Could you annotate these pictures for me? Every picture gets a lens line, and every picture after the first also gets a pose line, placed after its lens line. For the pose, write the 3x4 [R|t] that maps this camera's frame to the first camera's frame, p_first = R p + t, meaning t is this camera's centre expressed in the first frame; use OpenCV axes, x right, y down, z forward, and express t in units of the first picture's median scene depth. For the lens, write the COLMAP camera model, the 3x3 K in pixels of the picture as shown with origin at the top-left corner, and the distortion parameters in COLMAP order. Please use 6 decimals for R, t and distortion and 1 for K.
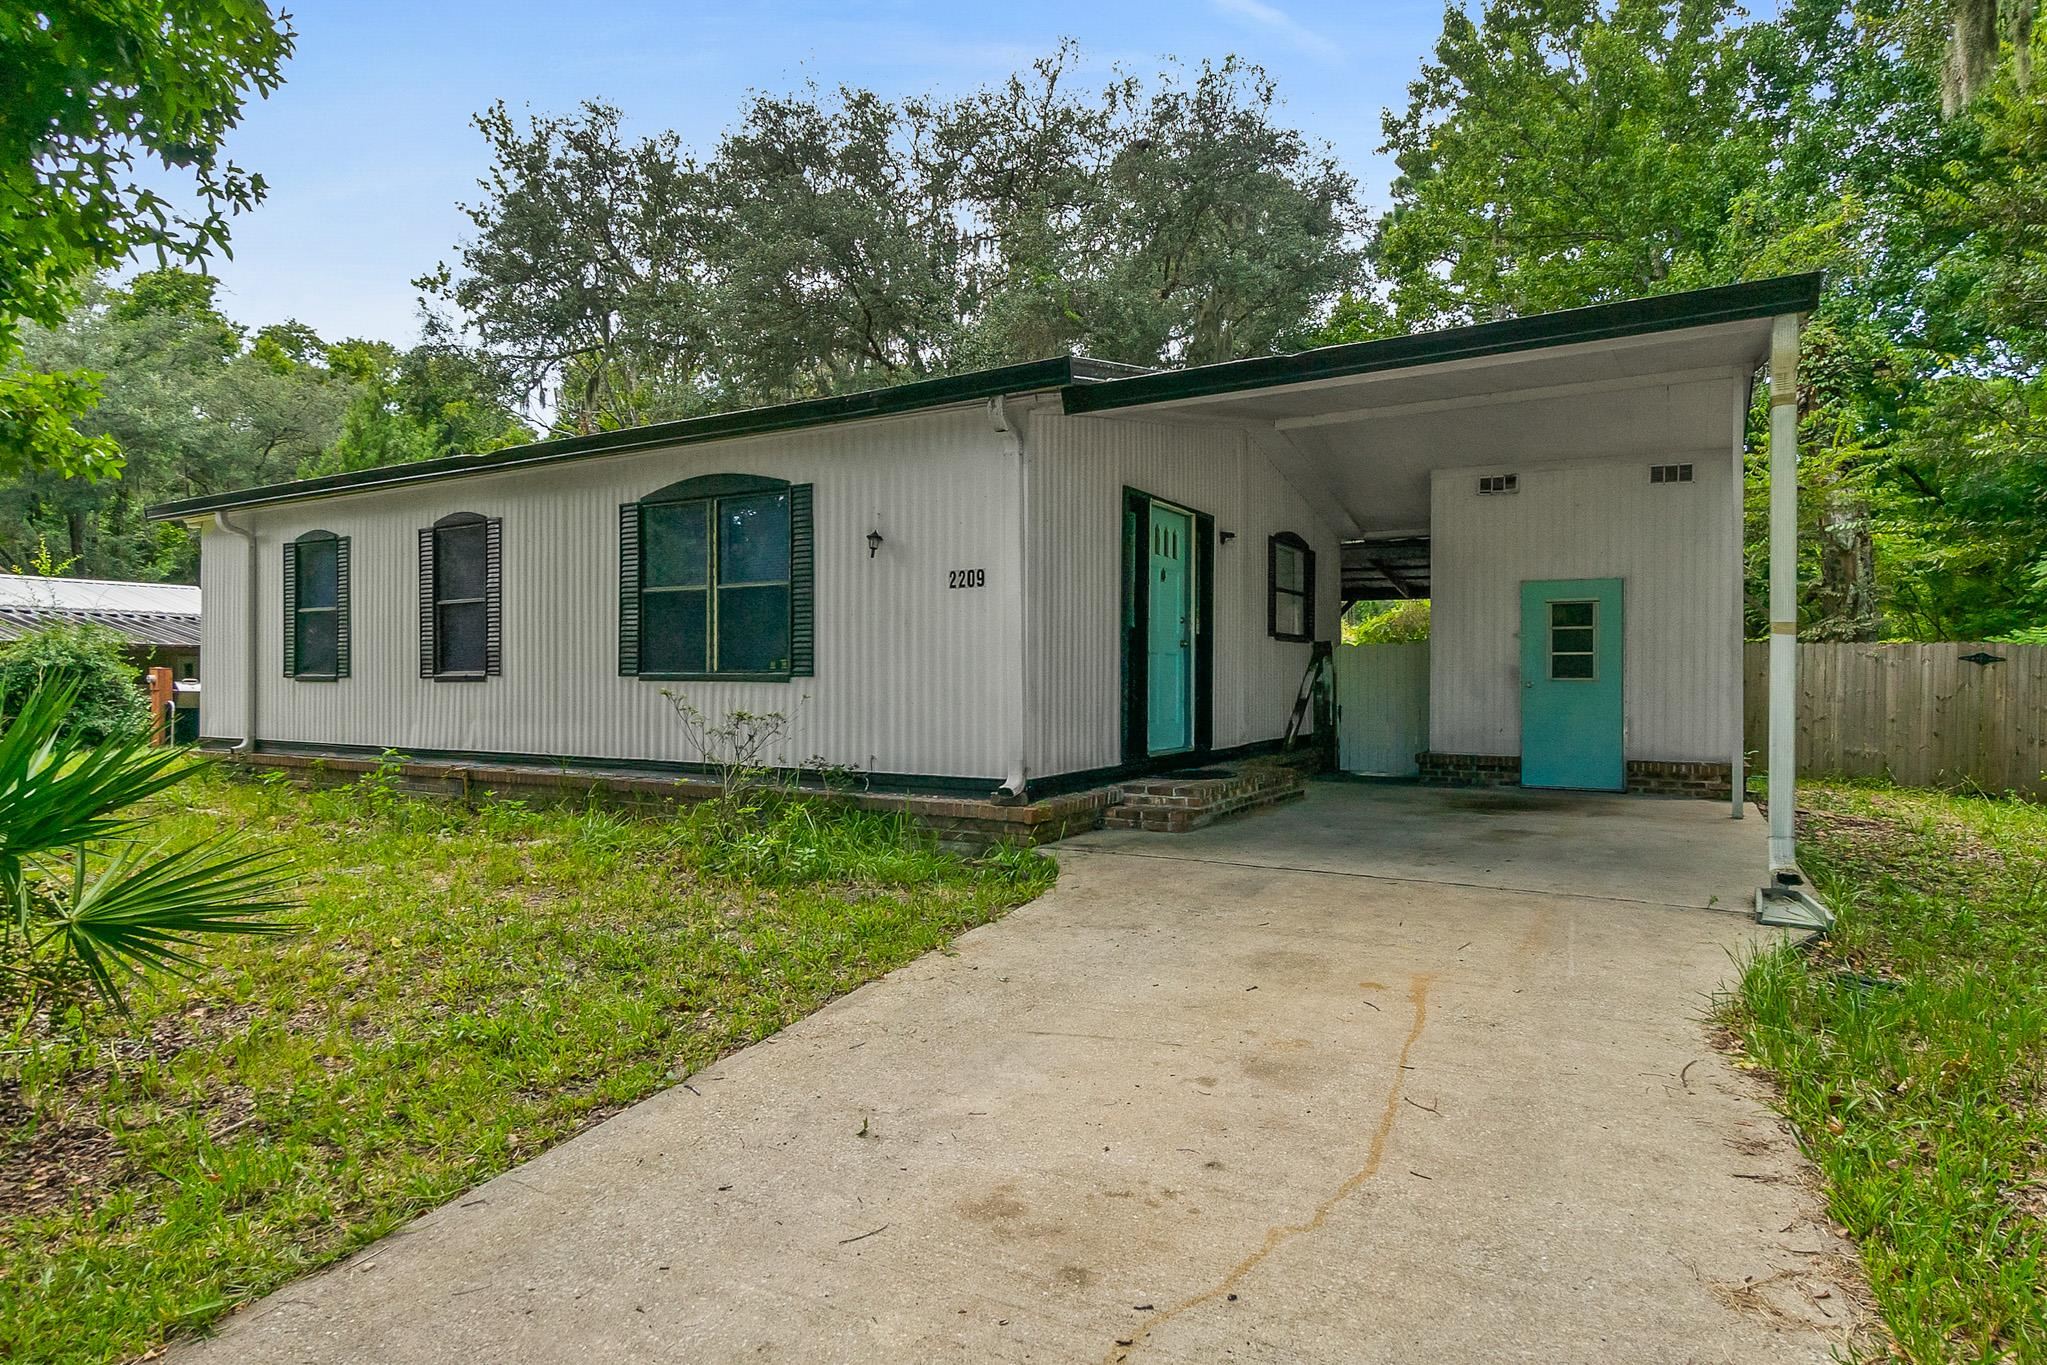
lens RADIAL K [[1108.4, 0, 1052.2], [0, 1108.4, 682.3], [0, 0, 1]] dist [-0.003135, -0.001019]
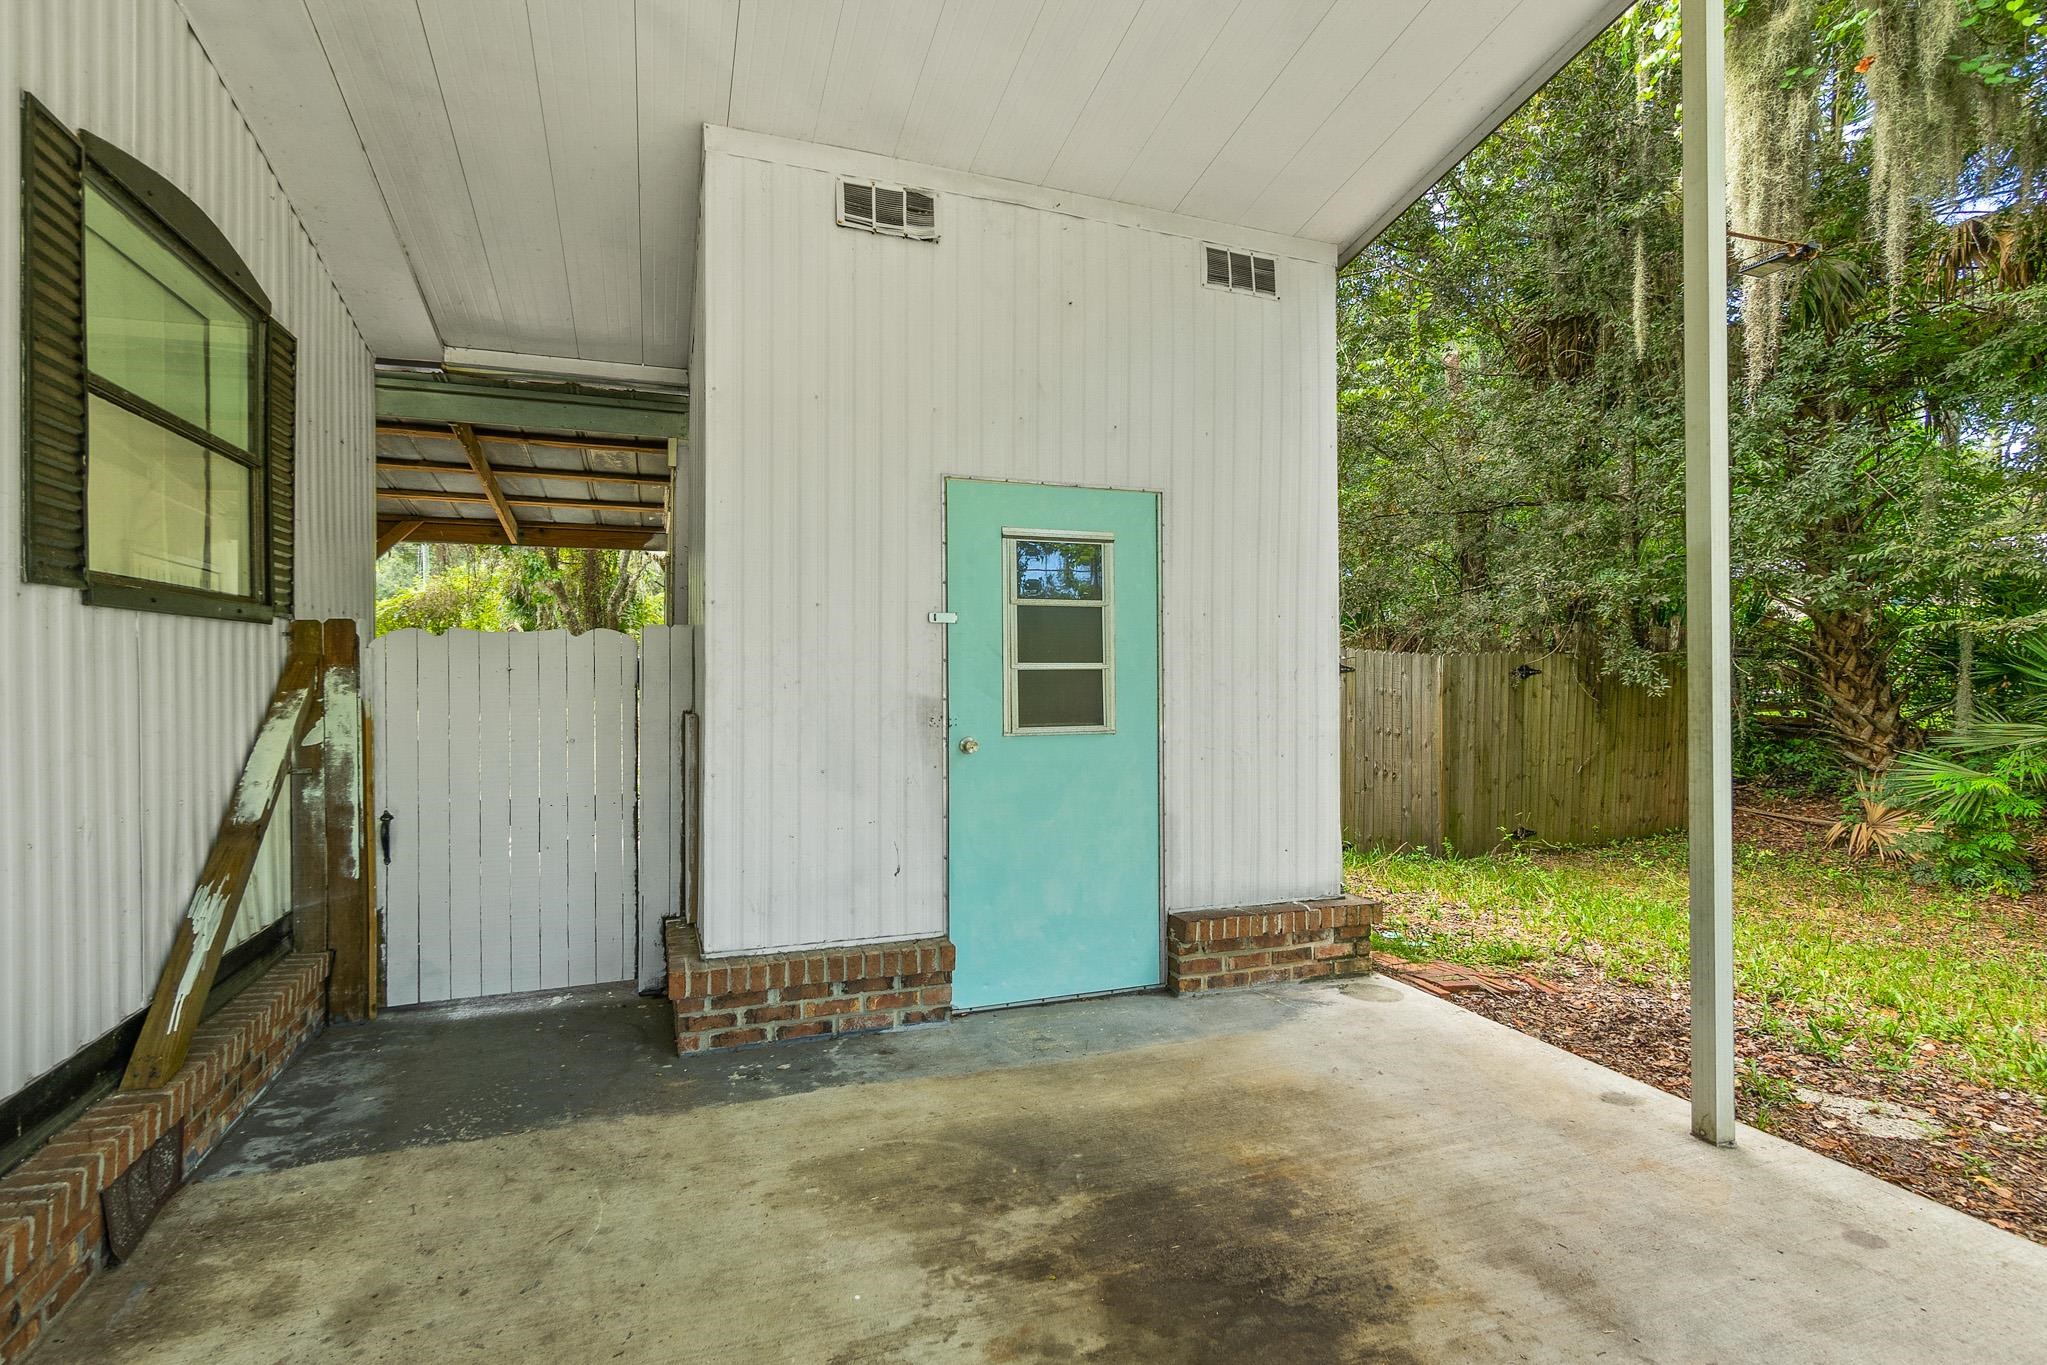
lens RADIAL K [[1000.2, 0, 1020.1], [0, 1000.2, 662.5], [0, 0, 1]] dist [-0.002783, -0.000365]
pose [[0.646788, -0.000834, 0.762669, 0.192265], [0.006237, 0.999972, -0.004196, -0.027412], [-0.762644, 0.007471, 0.646775, 0.823805]]
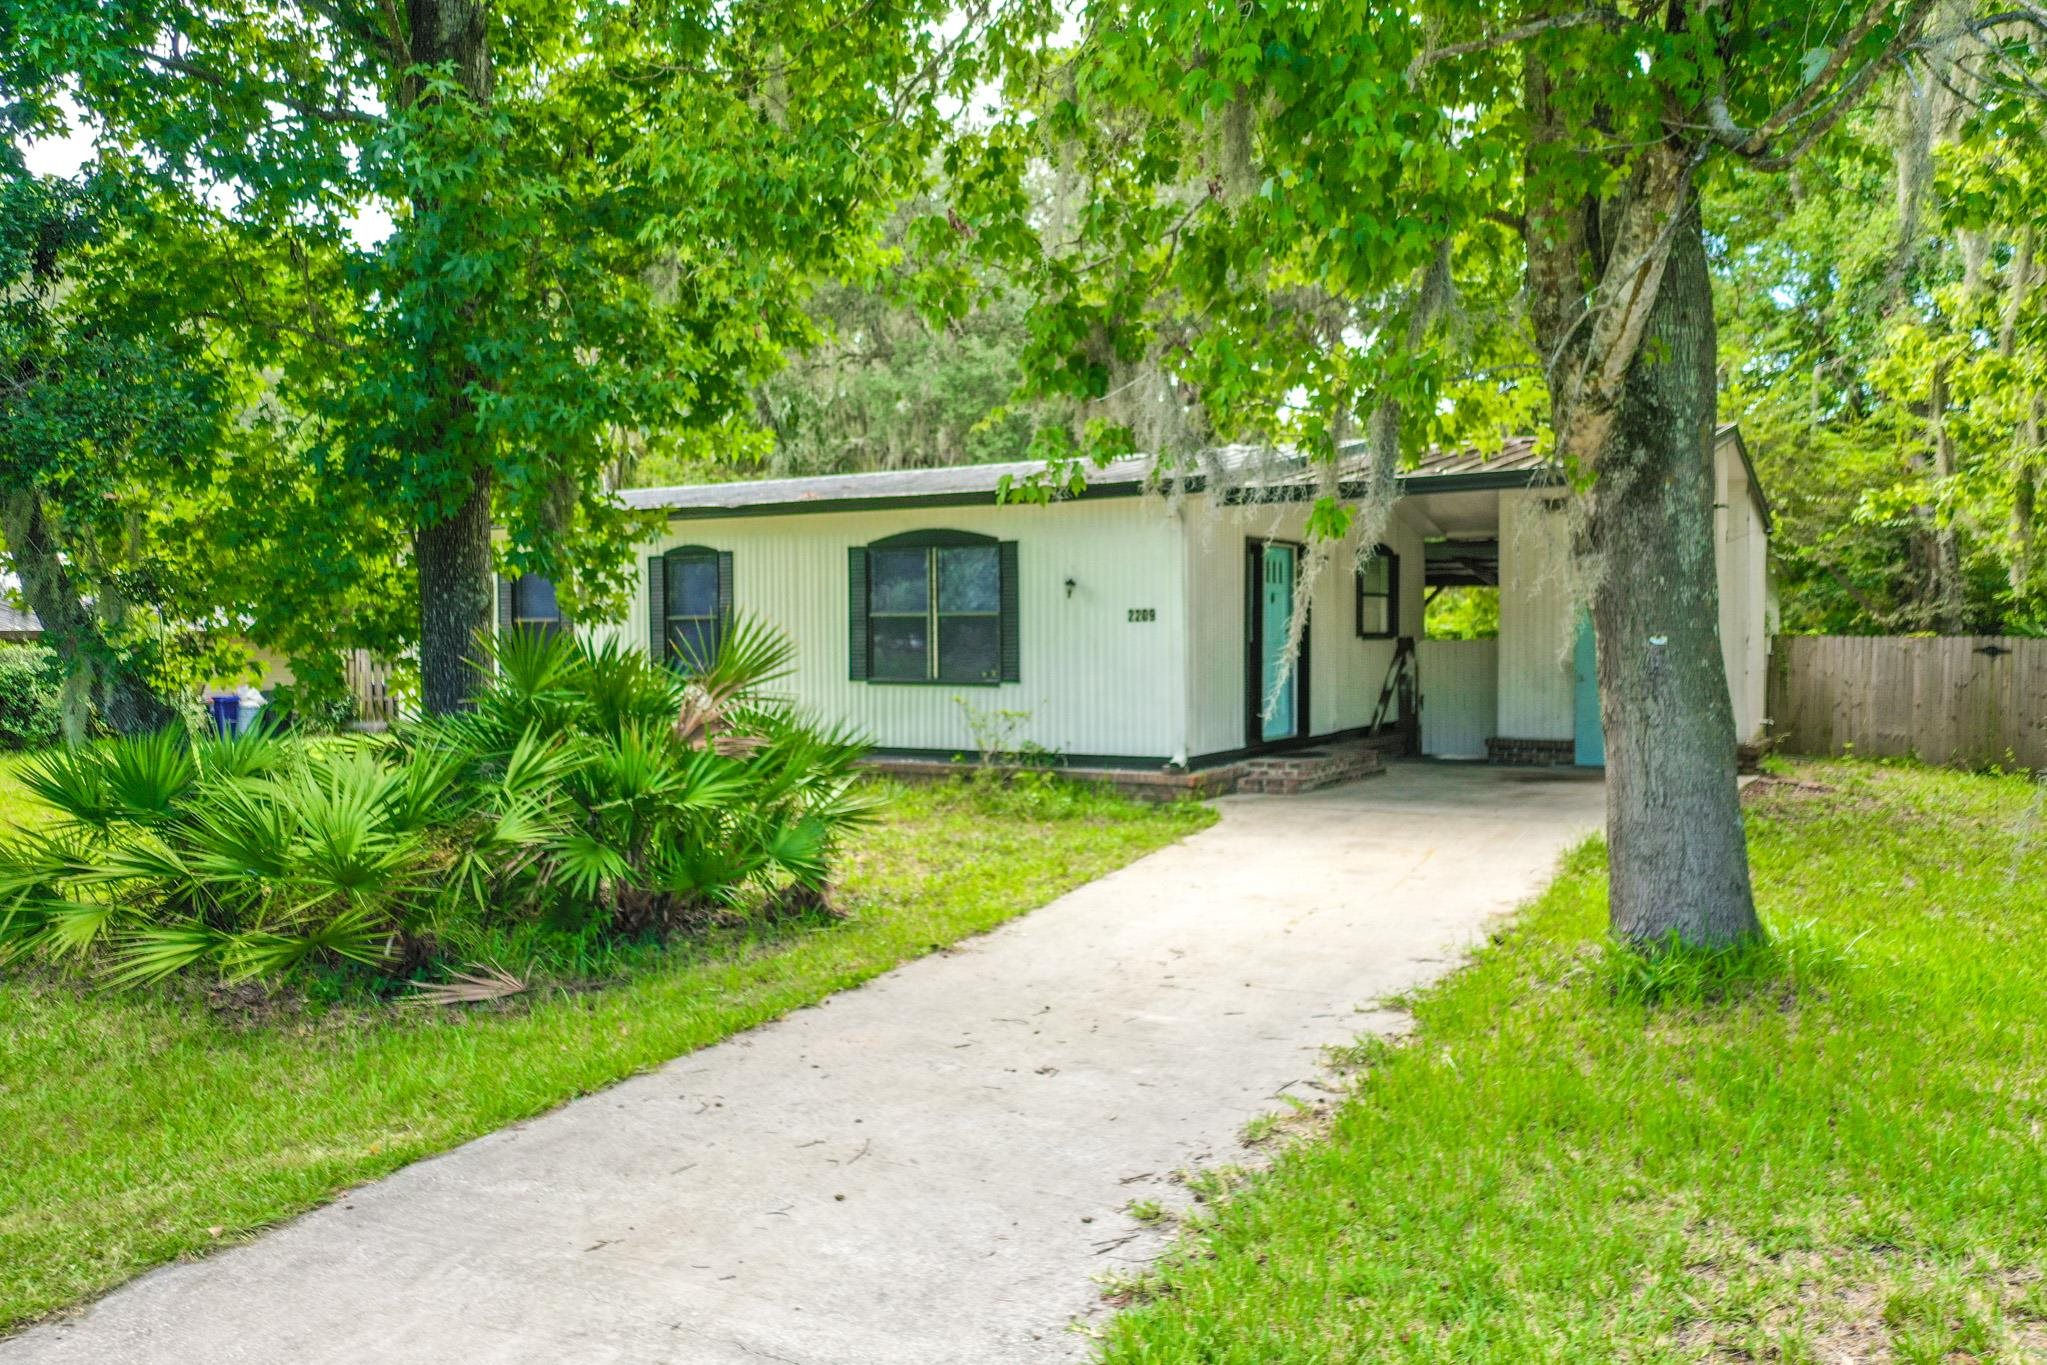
lens RADIAL K [[1619.5, 0, 1031.1], [0, 1619.5, 686.6], [0, 0, 1]] dist [0.003597, 0.005285]
pose [[0.999947, -0.006622, -0.007867, -0.144436], [0.006839, 0.999589, 0.027826, -0.043444], [0.007680, -0.027878, 0.999582, -0.761457]]
